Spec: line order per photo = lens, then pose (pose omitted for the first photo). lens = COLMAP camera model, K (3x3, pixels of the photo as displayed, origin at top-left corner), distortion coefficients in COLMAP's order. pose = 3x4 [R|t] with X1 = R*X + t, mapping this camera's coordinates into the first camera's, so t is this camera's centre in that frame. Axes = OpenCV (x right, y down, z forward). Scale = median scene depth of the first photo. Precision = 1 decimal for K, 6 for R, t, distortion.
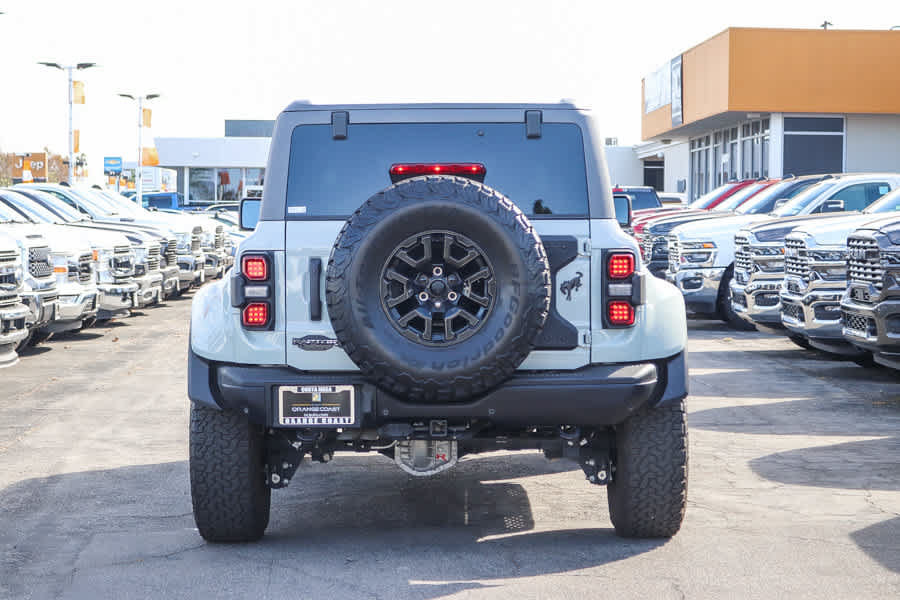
lens RADIAL K [[1950.3, 0, 450.0], [0, 1950.3, 300.0], [0, 0, 1]] dist [-0.020013, -0.474175]
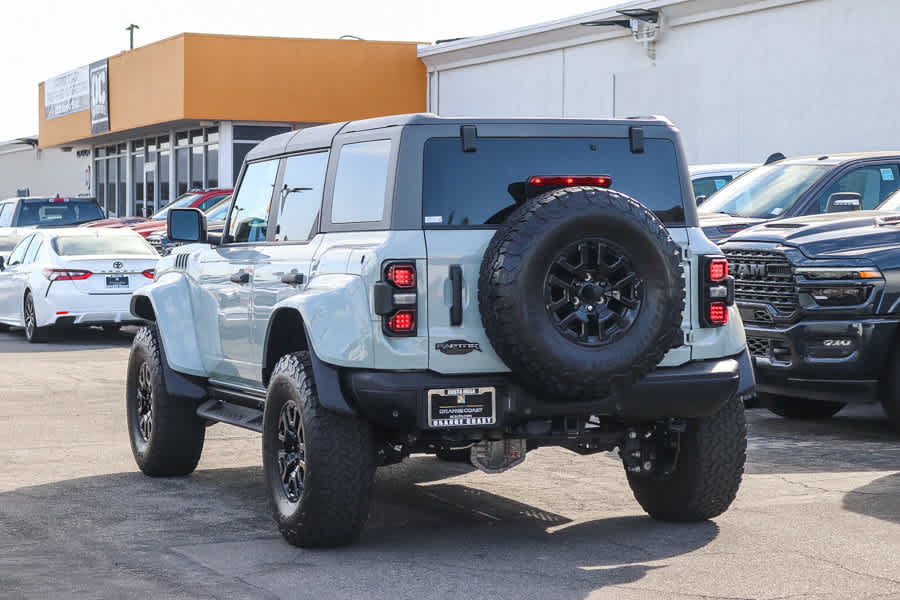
lens RADIAL K [[2043.4, 0, 450.0], [0, 2043.4, 300.0], [0, 0, 1]] dist [-0.044803, -0.302451]
pose [[0.942627, -0.016321, 0.333448, -0.436096], [0.018744, 0.999816, -0.004050, 0.001145], [-0.333321, 0.010068, 0.942760, -0.028238]]
